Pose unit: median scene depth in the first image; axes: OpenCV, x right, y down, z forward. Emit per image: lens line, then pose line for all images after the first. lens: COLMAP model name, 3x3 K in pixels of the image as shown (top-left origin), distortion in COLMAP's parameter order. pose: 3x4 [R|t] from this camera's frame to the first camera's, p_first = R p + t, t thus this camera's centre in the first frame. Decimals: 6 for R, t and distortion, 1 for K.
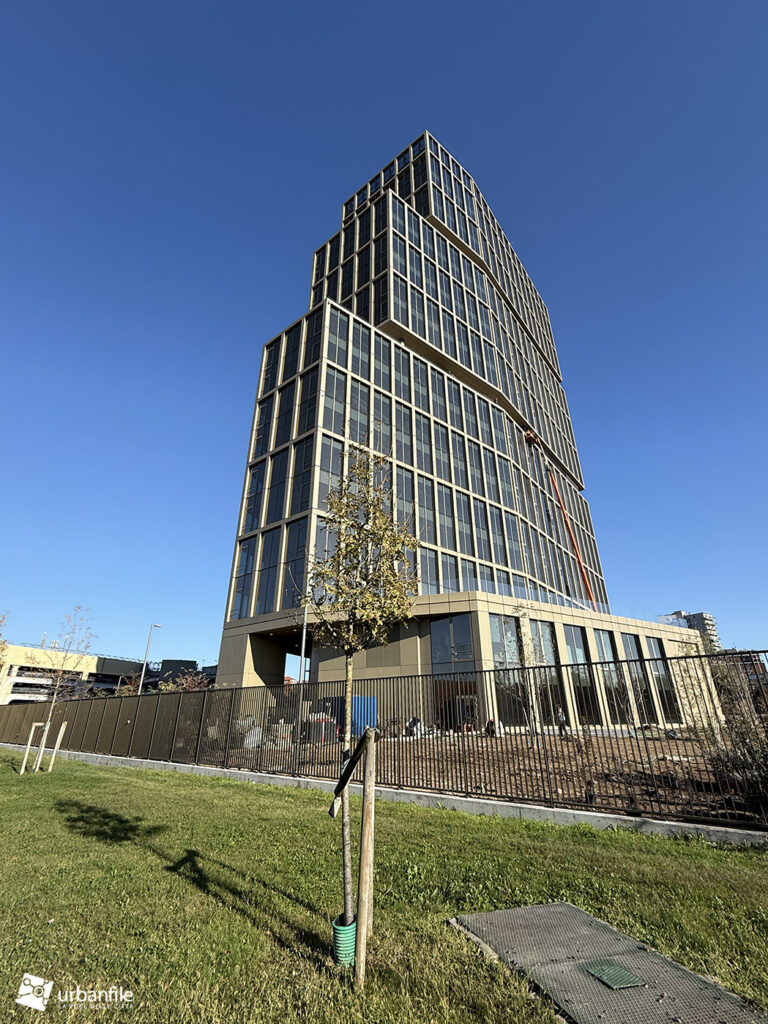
lens RADIAL K [[455.0, 0, 384.0], [0, 455.0, 512.0], [0, 0, 1]] dist [-0.003012, -0.000293]
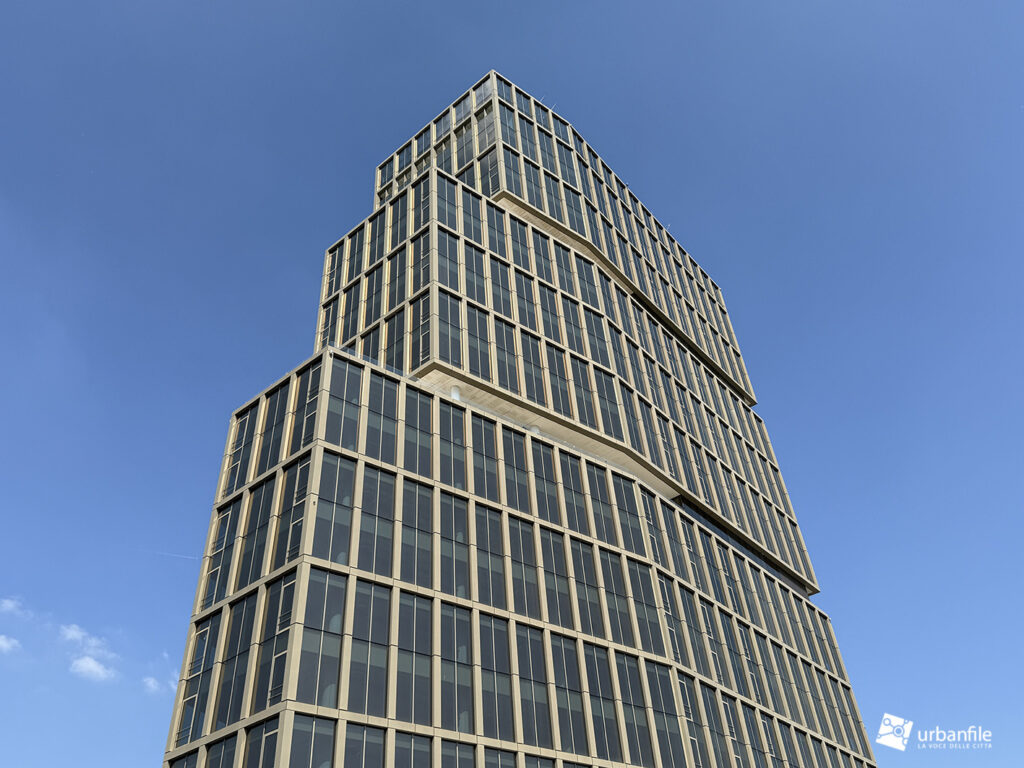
lens RADIAL K [[833.4, 0, 512.0], [0, 833.4, 384.0], [0, 0, 1]] dist [0.122392, -0.000795]
pose [[0.997679, -0.063736, 0.023979, 0.086505], [0.067886, 0.958615, -0.276492, -0.048680], [-0.005364, 0.277478, 0.960717, -0.125073]]
